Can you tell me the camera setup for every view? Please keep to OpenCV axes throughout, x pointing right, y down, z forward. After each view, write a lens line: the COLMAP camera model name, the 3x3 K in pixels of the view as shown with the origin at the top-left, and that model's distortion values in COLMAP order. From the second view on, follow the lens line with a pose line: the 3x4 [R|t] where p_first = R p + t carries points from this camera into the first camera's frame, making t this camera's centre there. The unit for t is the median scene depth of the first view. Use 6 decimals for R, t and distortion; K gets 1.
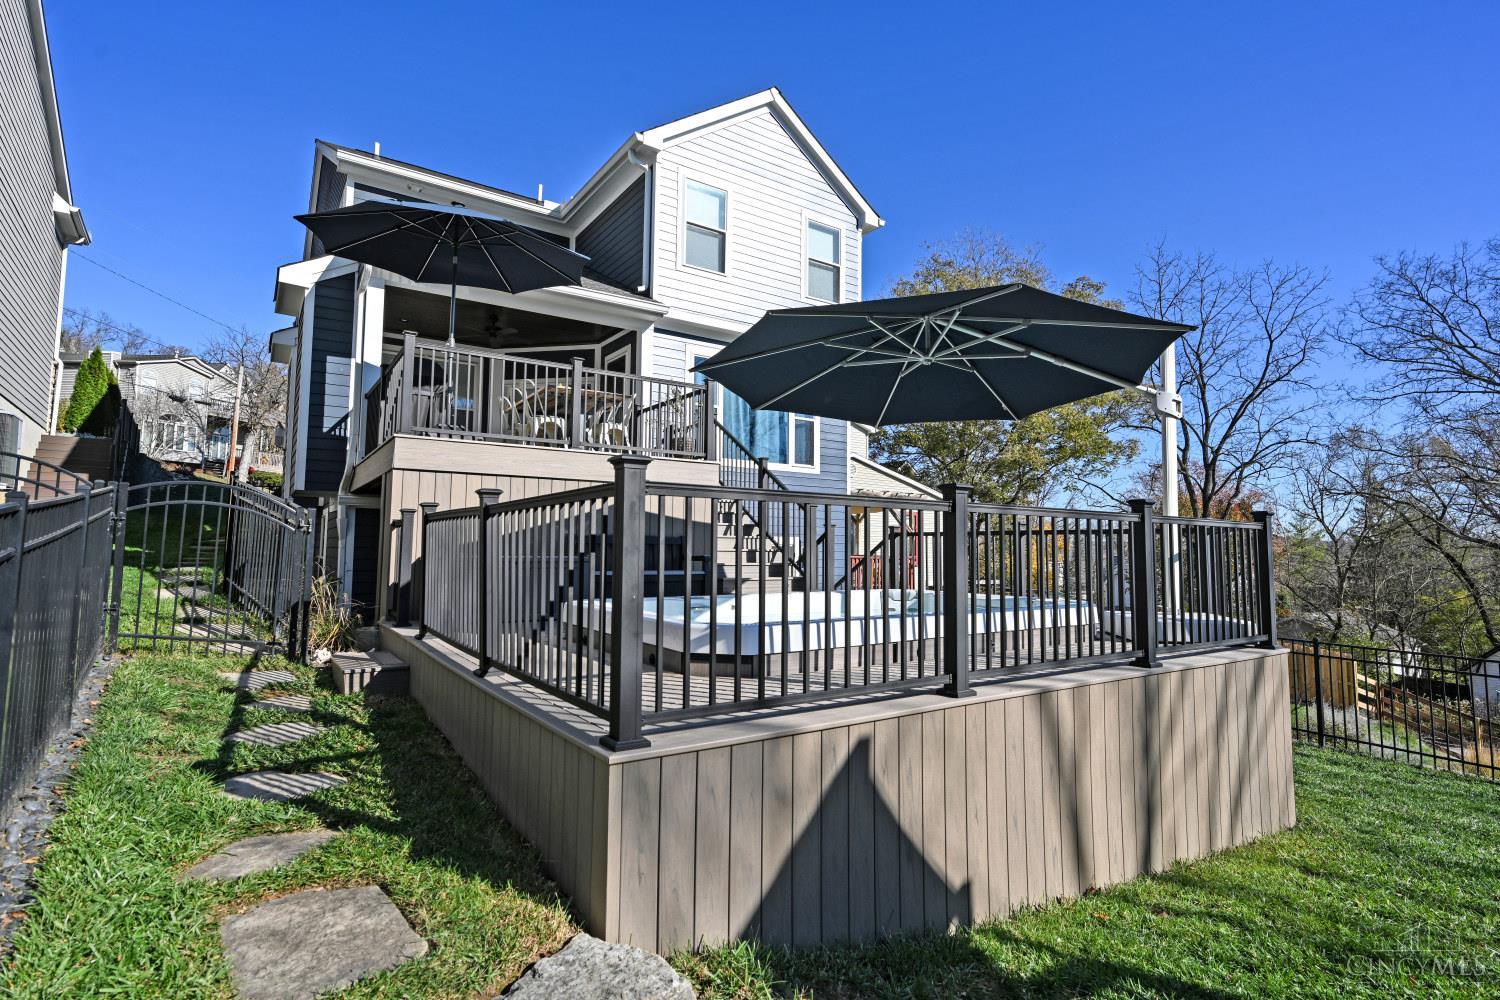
lens RADIAL K [[763.8, 0, 748.1], [0, 763.8, 495.4], [0, 0, 1]] dist [0.015791, 0.000116]
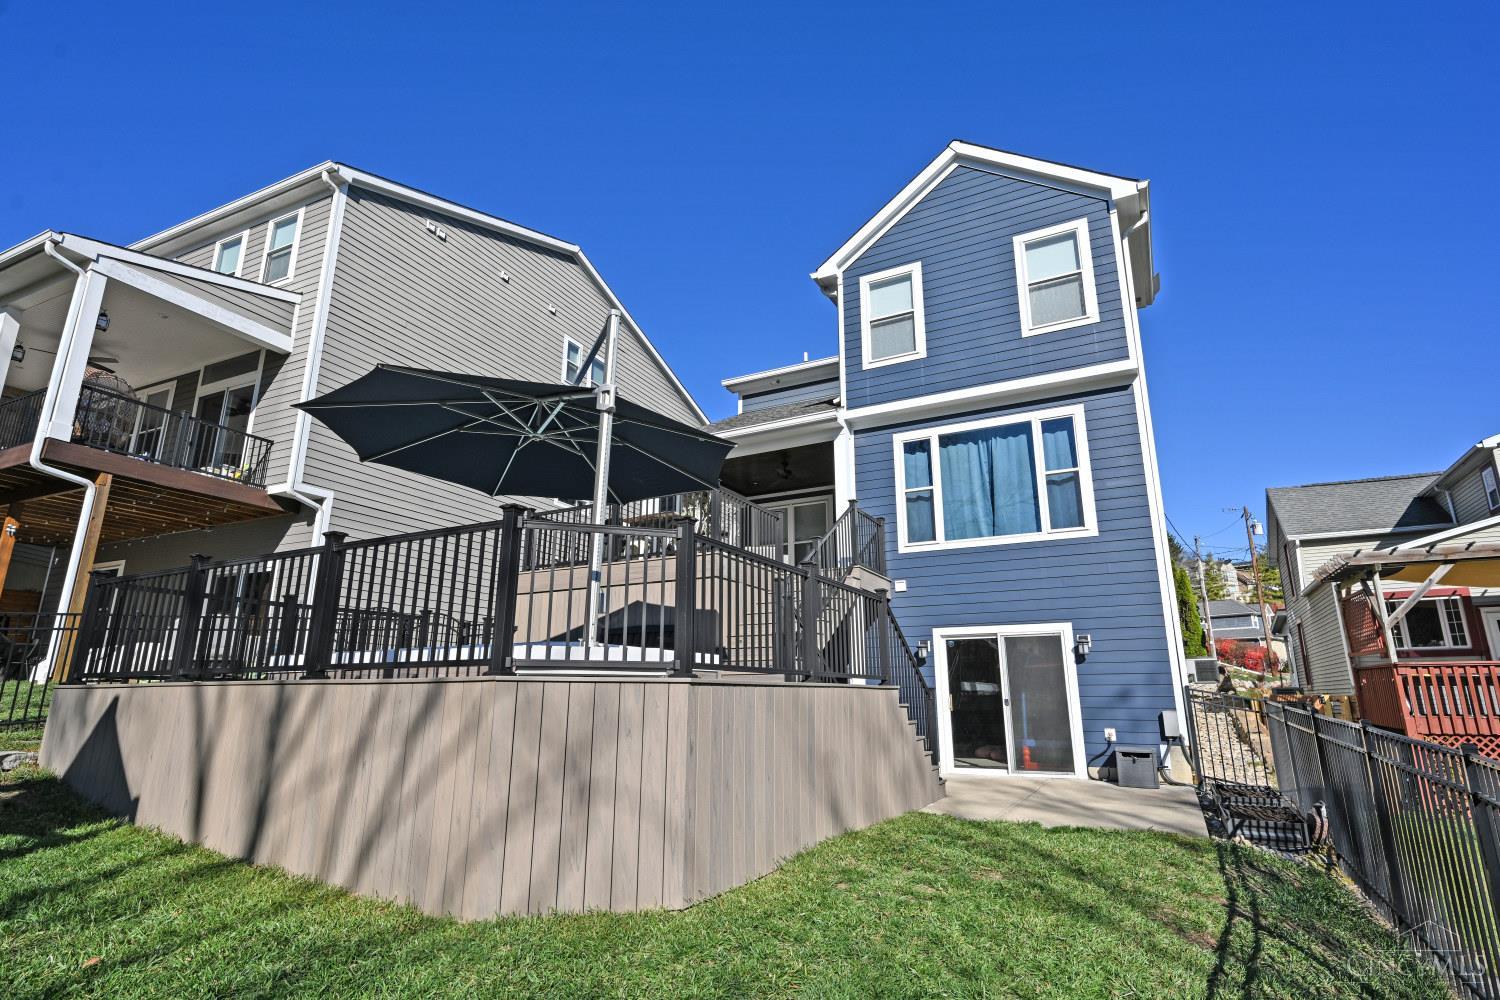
lens RADIAL K [[763.8, 0, 748.1], [0, 763.8, 495.4], [0, 0, 1]] dist [0.015791, 0.000116]
pose [[0.443051, -0.226888, -0.867311, 0.730795], [0.071279, 0.973297, -0.218202, 0.093837], [0.893658, 0.034854, 0.447393, 0.413346]]
